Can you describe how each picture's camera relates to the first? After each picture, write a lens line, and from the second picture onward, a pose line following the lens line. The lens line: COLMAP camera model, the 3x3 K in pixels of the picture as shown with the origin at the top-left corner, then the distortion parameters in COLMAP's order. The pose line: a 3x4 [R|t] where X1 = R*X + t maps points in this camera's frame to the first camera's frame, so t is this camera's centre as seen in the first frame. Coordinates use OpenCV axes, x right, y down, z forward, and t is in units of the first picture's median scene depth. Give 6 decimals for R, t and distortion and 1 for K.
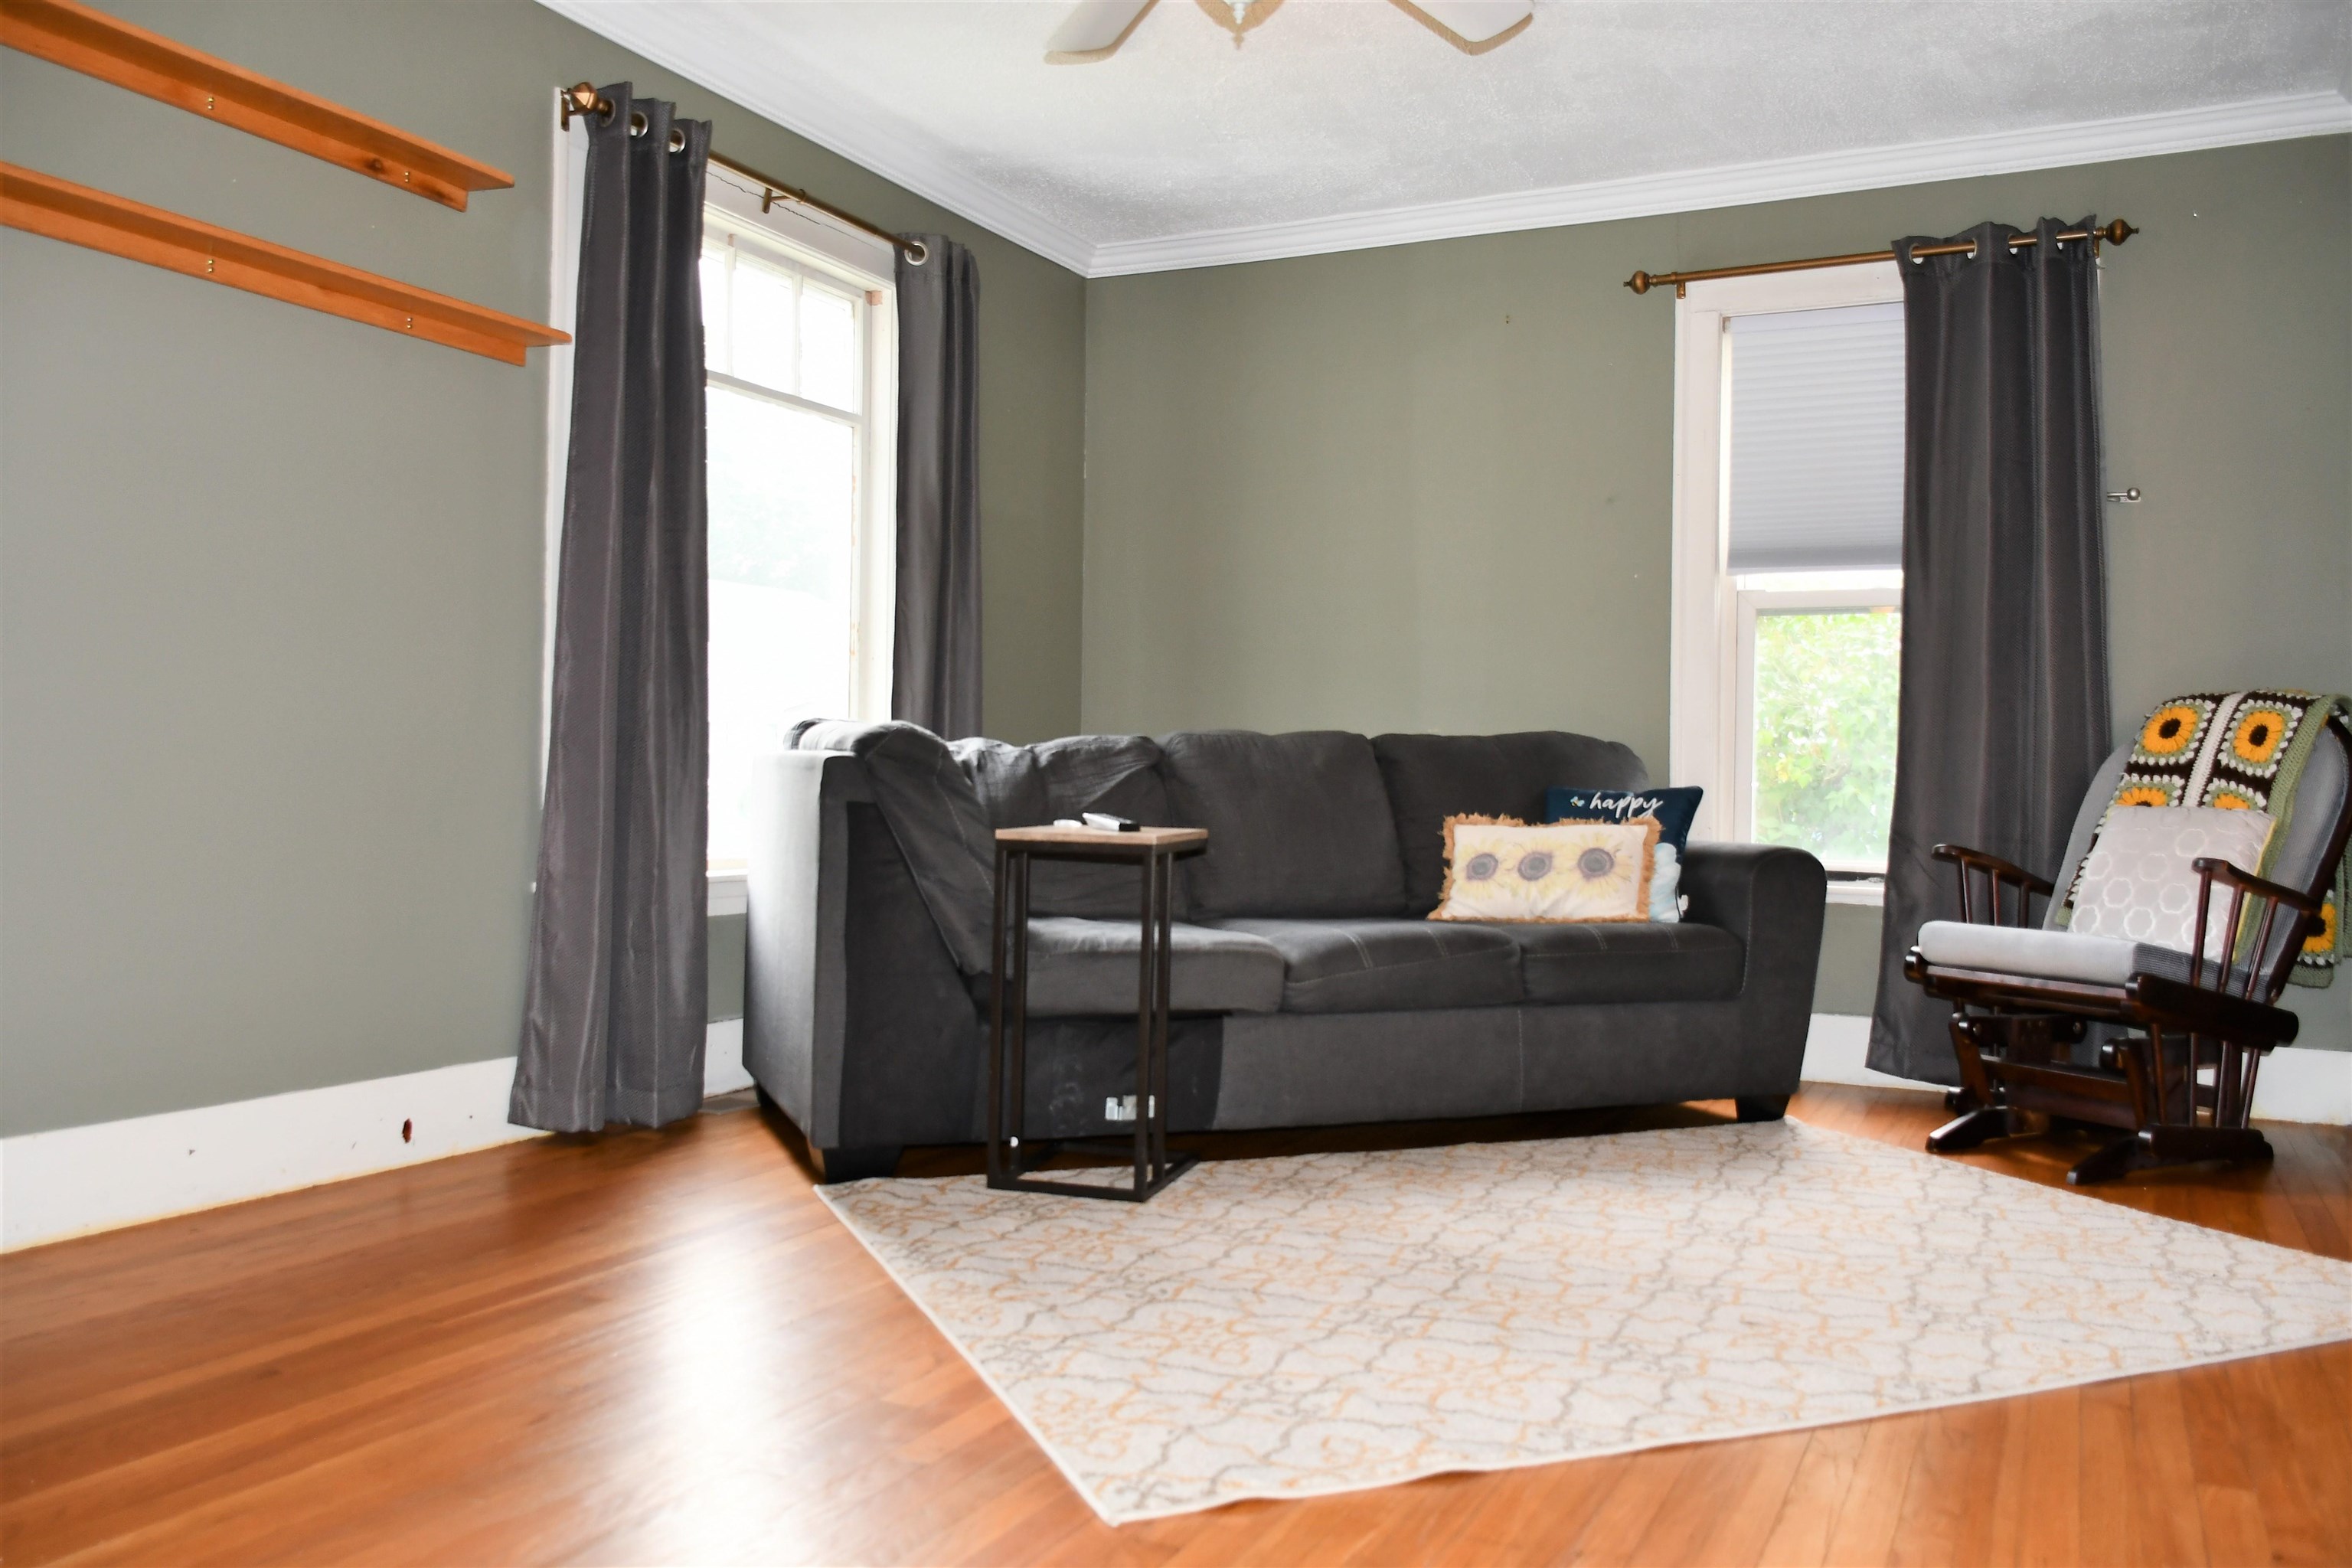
lens RADIAL K [[1860.9, 0, 1173.5], [0, 1860.9, 781.7], [0, 0, 1]] dist [-0.004437, 0.000414]
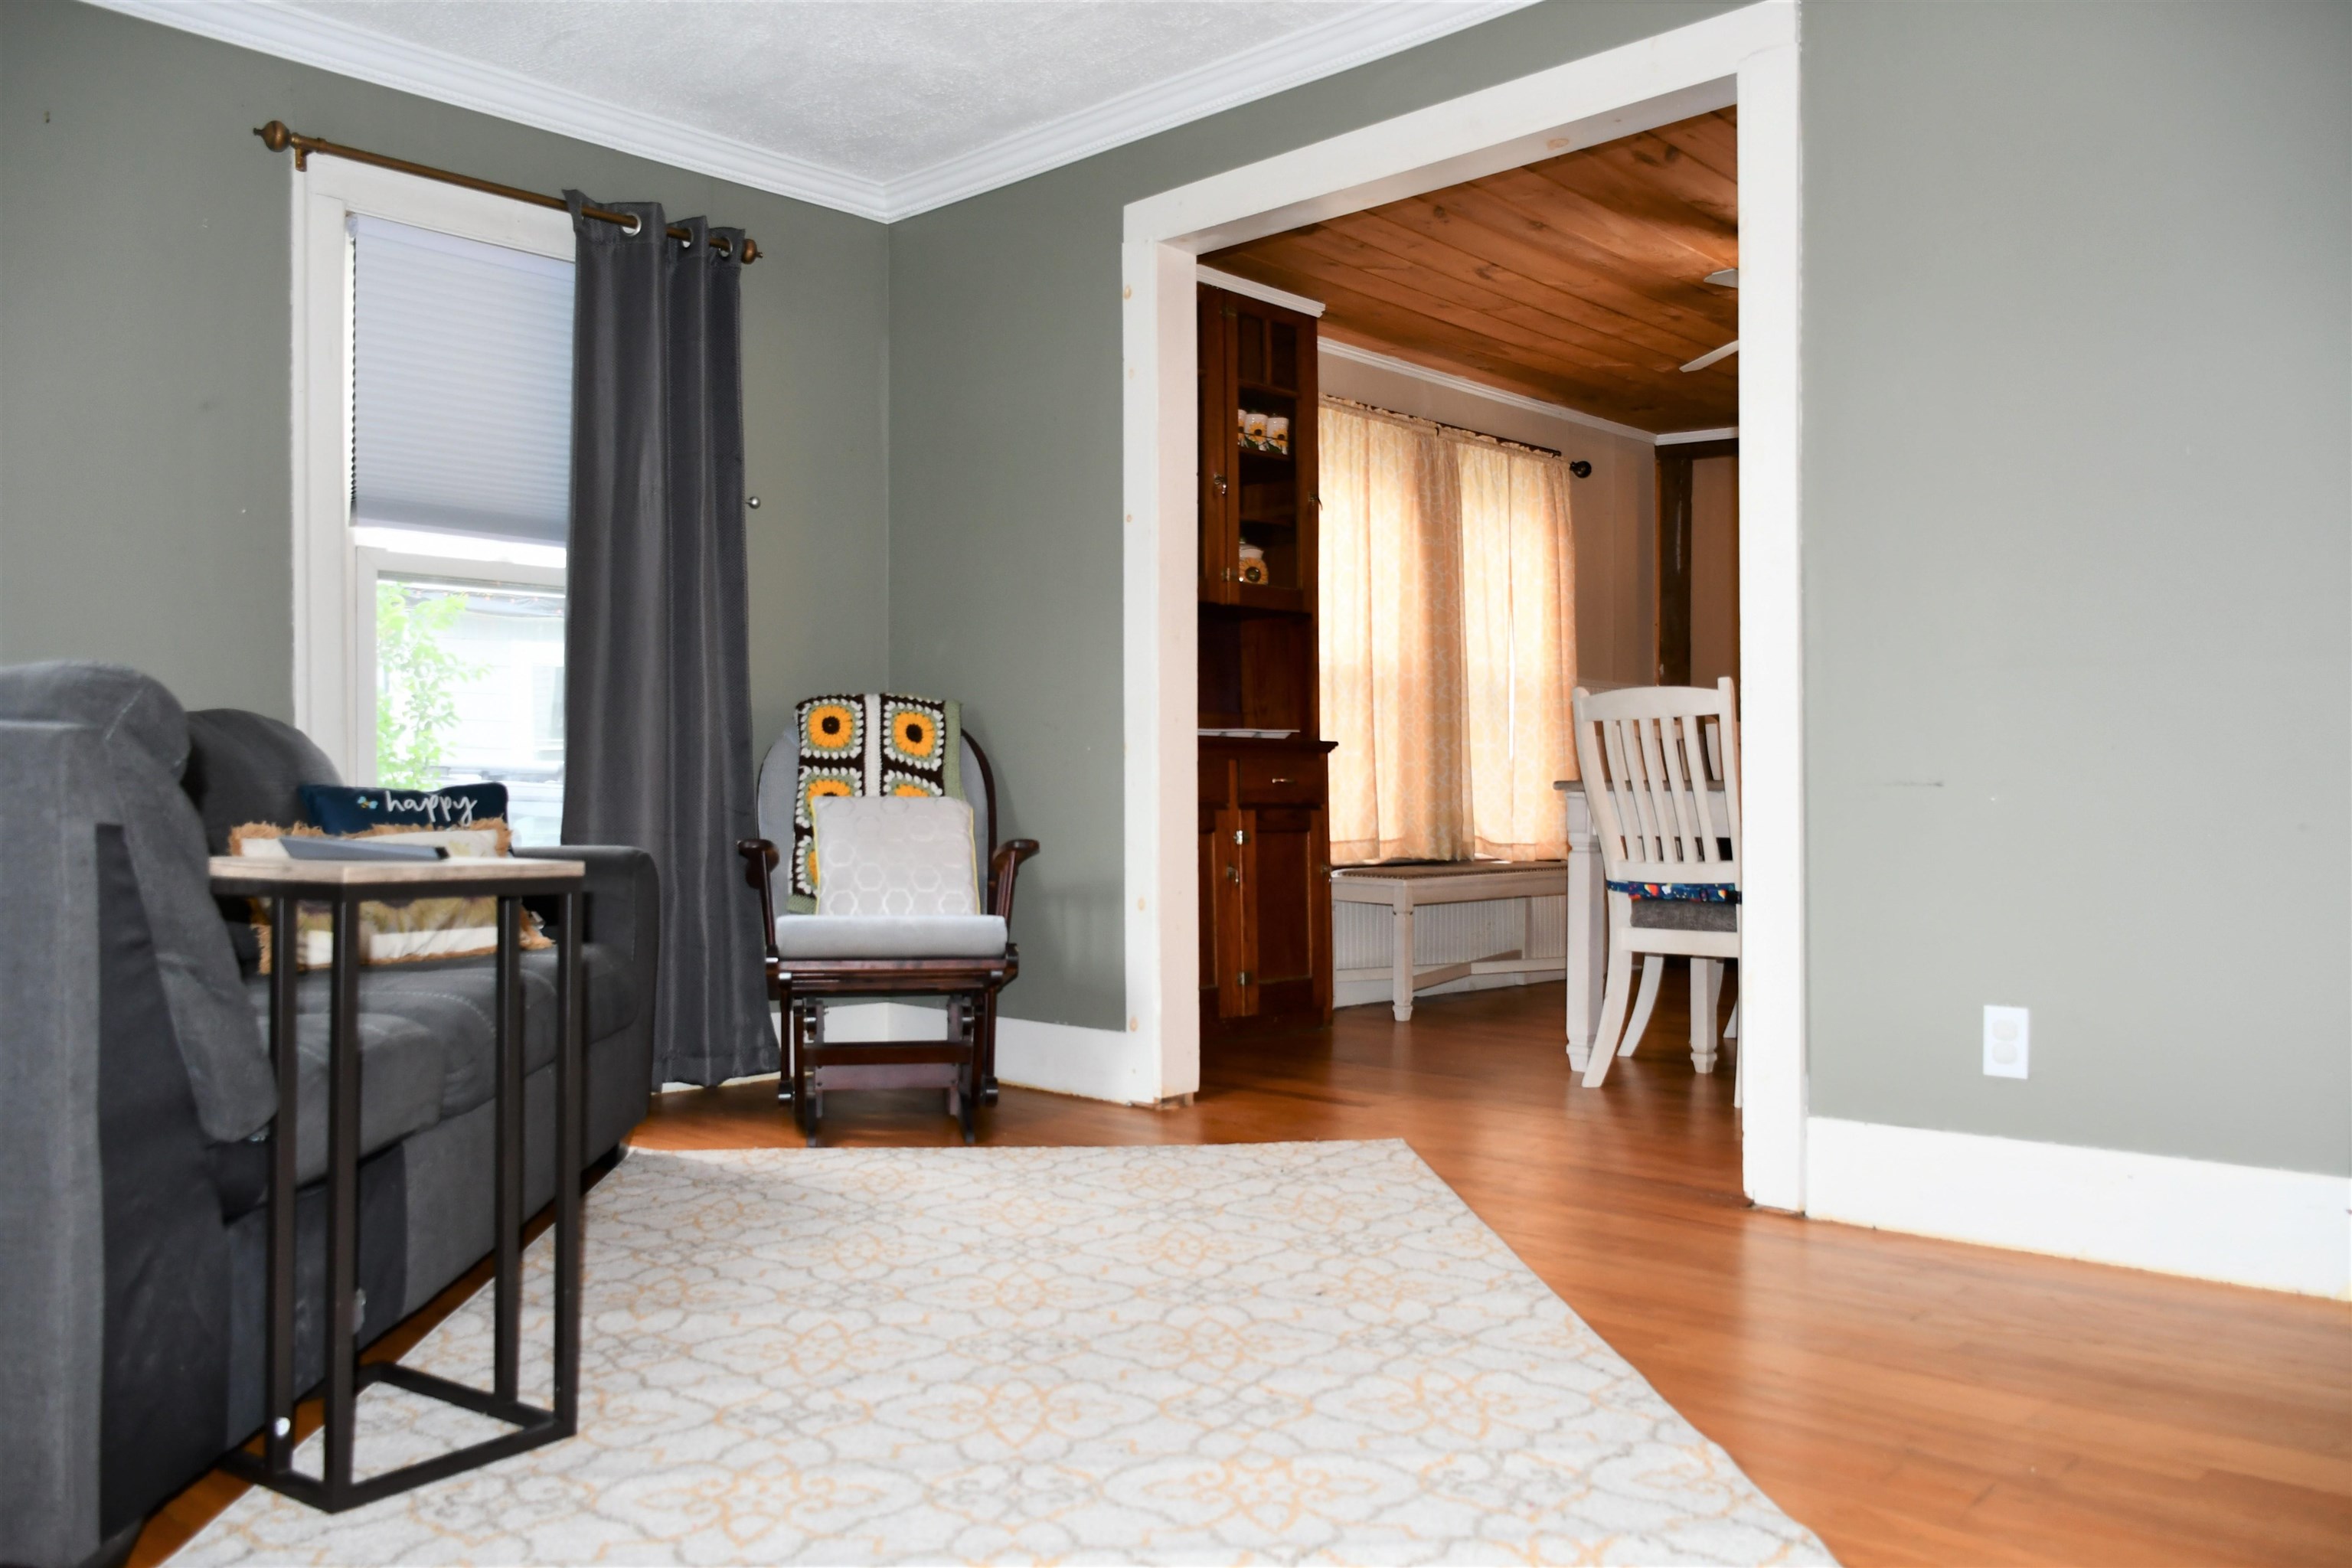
lens RADIAL K [[1860.9, 0, 1178.5], [0, 1860.9, 760.4], [0, 0, 1]] dist [-0.004437, 0.000414]
pose [[0.293893, 0.003694, 0.955831, -0.446281], [0.005191, 0.999972, -0.005461, -0.001071], [-0.955824, 0.006566, 0.293865, 0.483938]]
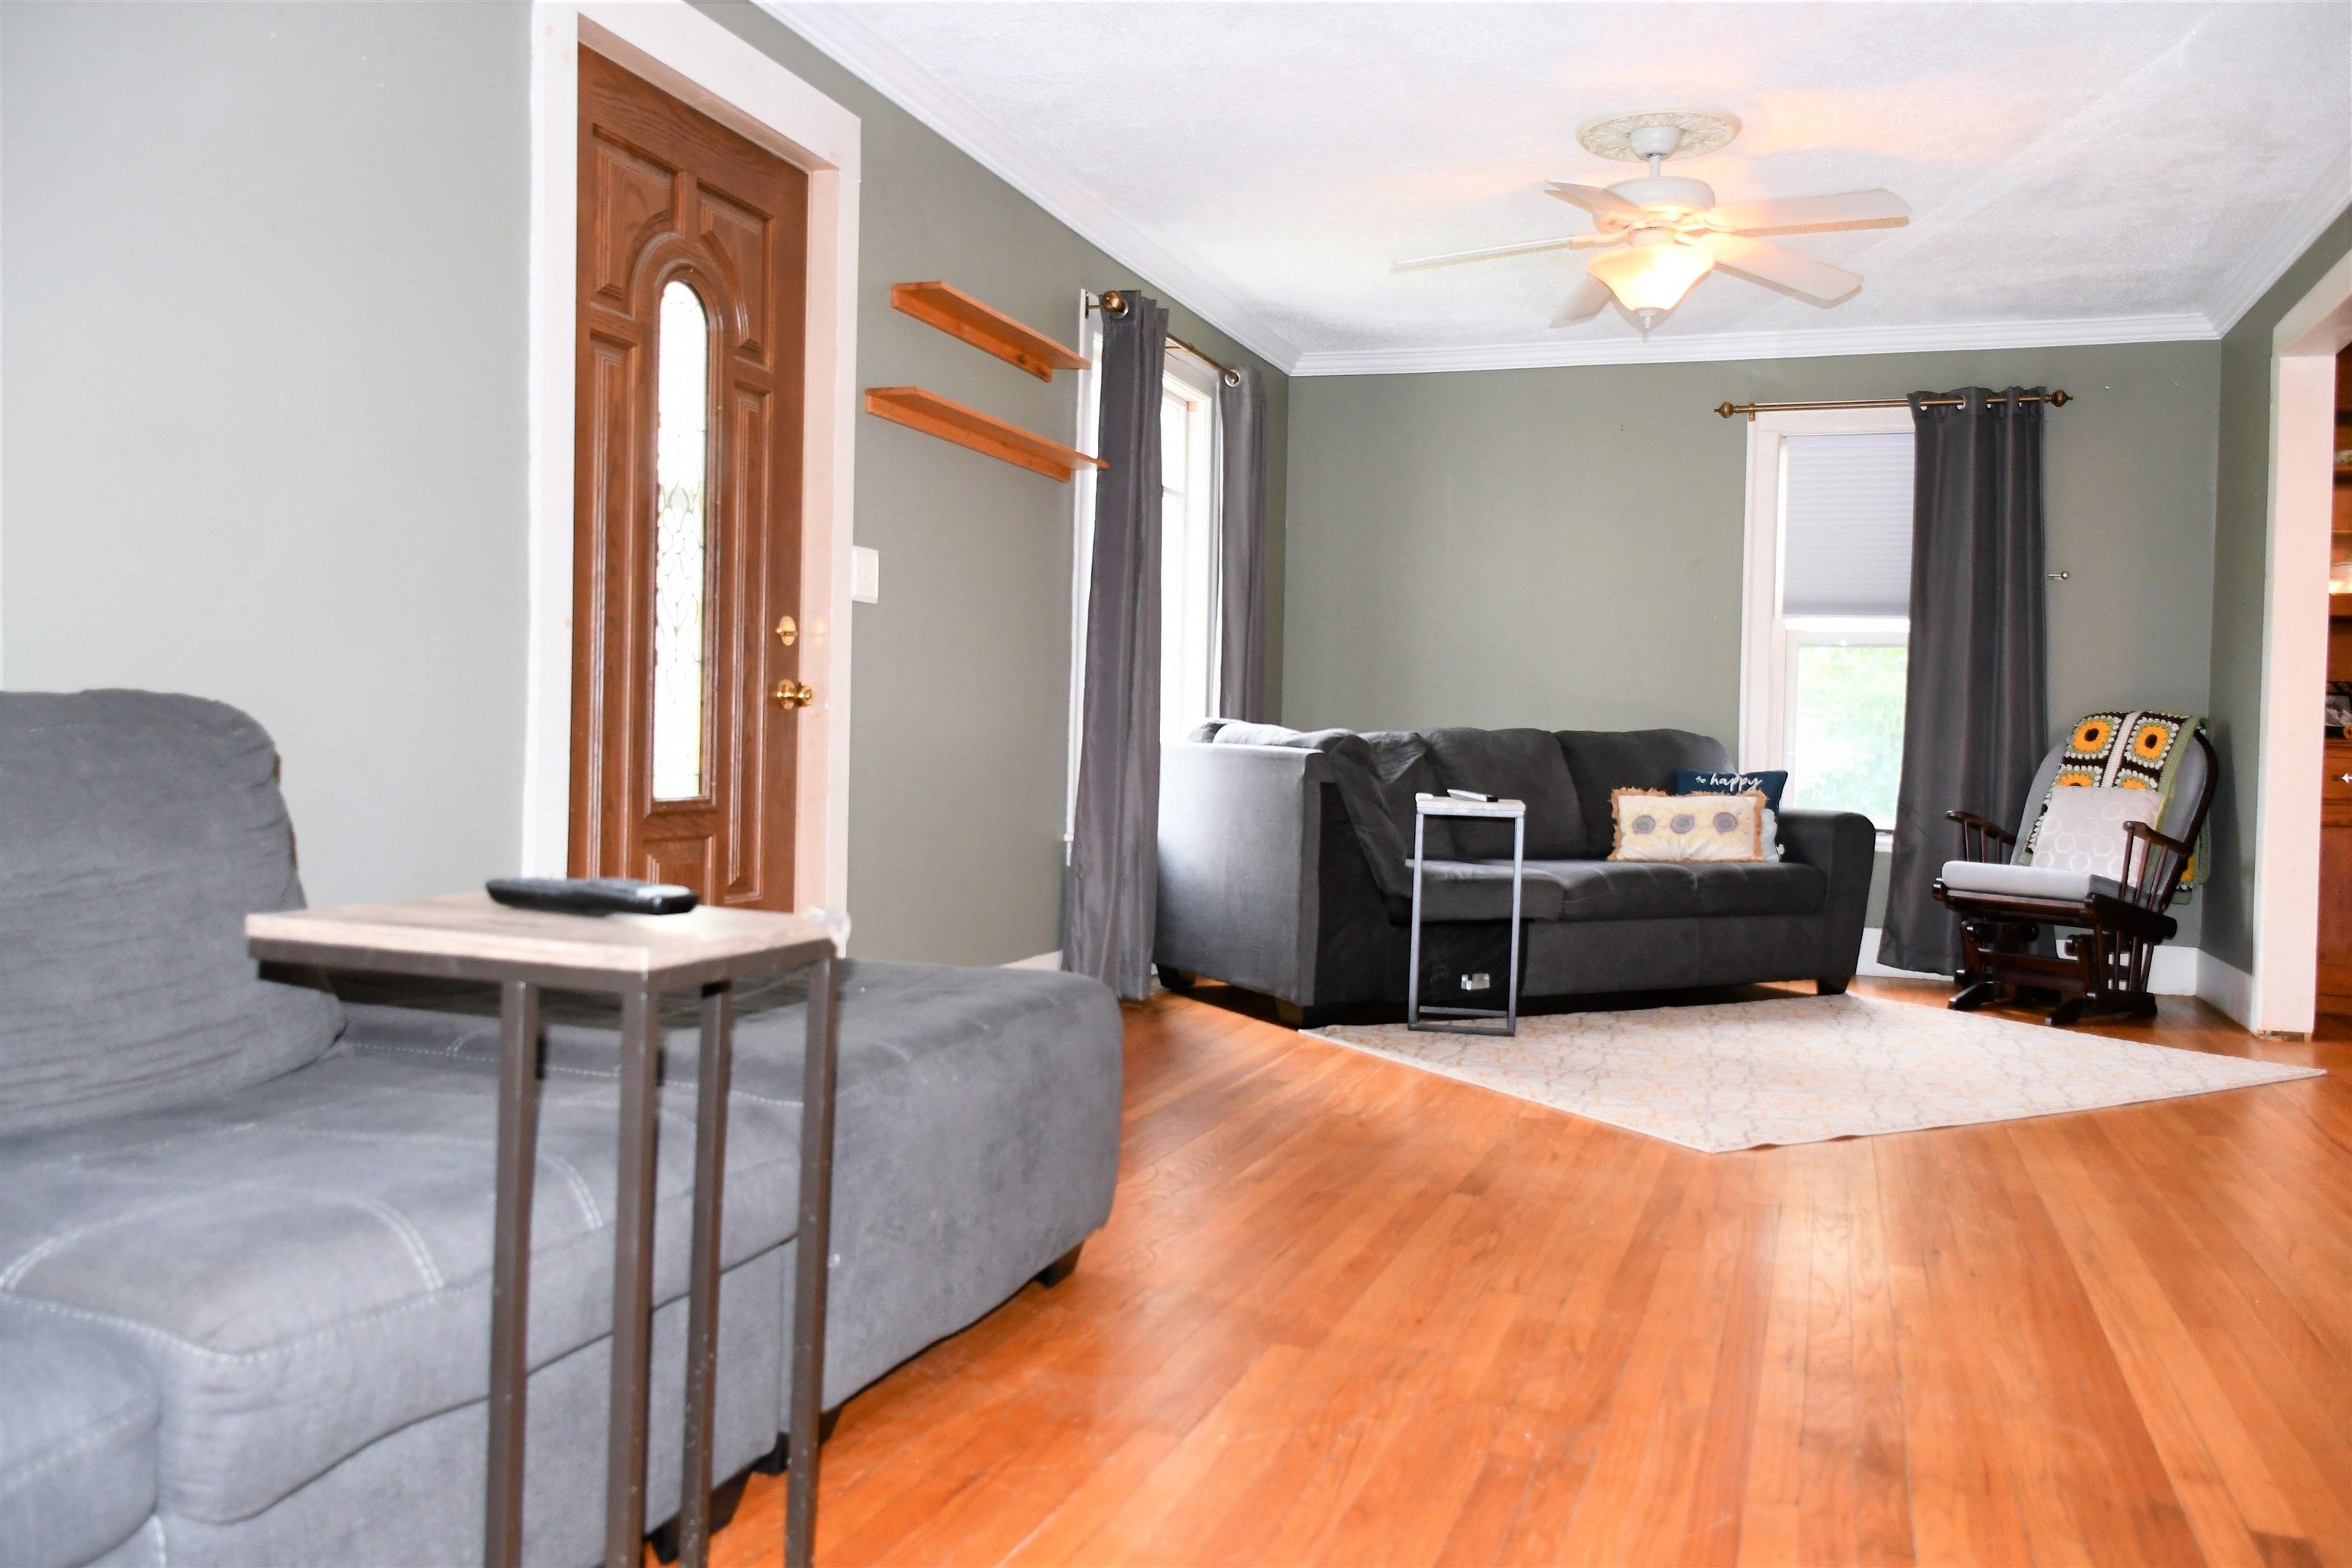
lens RADIAL K [[1860.9, 0, 1184.4], [0, 1860.9, 779.8], [0, 0, 1]] dist [-0.004437, 0.000414]
pose [[0.992574, 0.005541, 0.121514, -0.383780], [-0.008657, 0.999647, 0.025129, -0.023643], [-0.121332, -0.025995, 0.992272, -0.417855]]
